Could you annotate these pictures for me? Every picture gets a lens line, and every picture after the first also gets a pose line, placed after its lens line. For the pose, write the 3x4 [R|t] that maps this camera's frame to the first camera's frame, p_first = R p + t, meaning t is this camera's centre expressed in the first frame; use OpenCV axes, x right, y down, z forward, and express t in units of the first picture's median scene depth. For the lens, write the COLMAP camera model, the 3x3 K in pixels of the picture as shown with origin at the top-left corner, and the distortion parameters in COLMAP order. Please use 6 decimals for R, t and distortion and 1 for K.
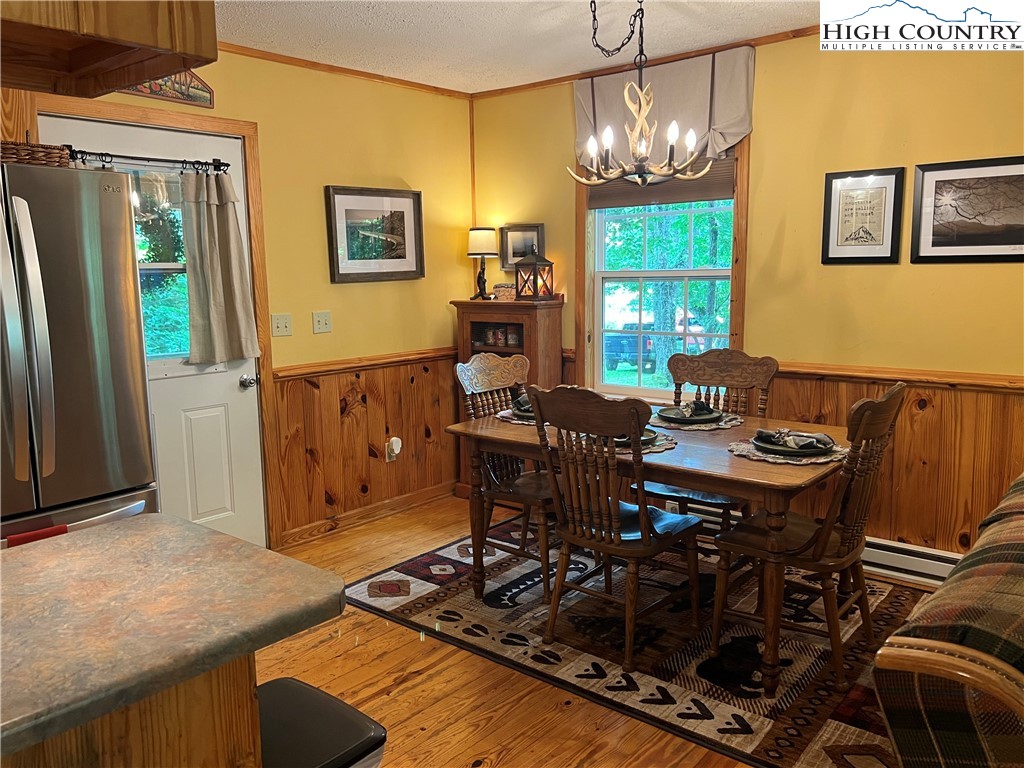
lens RADIAL K [[792.3, 0, 513.7], [0, 792.3, 385.7], [0, 0, 1]] dist [0.029346, -0.005396]
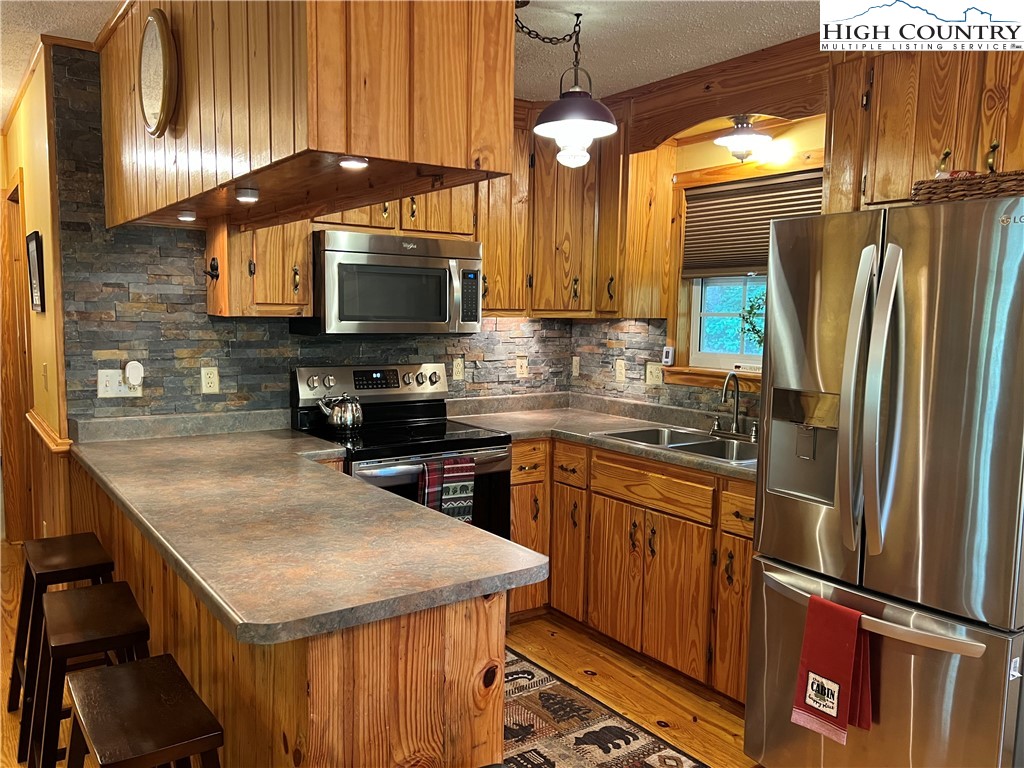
lens RADIAL K [[792.3, 0, 512.6], [0, 792.3, 387.6], [0, 0, 1]] dist [0.029346, -0.005396]
pose [[-0.257230, 0.102050, -0.960947, 0.196023], [-0.151799, 0.977796, 0.144473, -0.074957], [0.954353, 0.183034, -0.236027, 0.437206]]
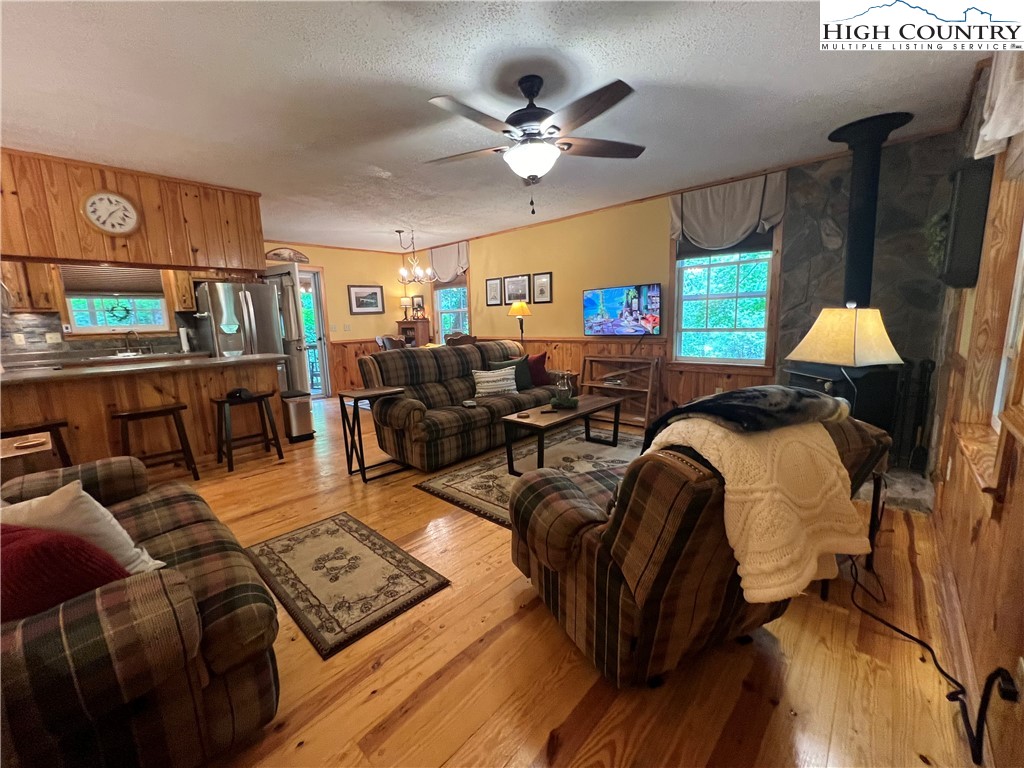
lens RADIAL K [[413.0, 0, 510.8], [0, 413.0, 380.6], [0, 0, 1]] dist [0.000381, 0.000184]
pose [[0.998328, -0.005853, -0.057500, 0.503253], [0.006155, 0.999968, 0.005073, 0.129235], [0.057469, -0.005418, 0.998333, -0.620790]]
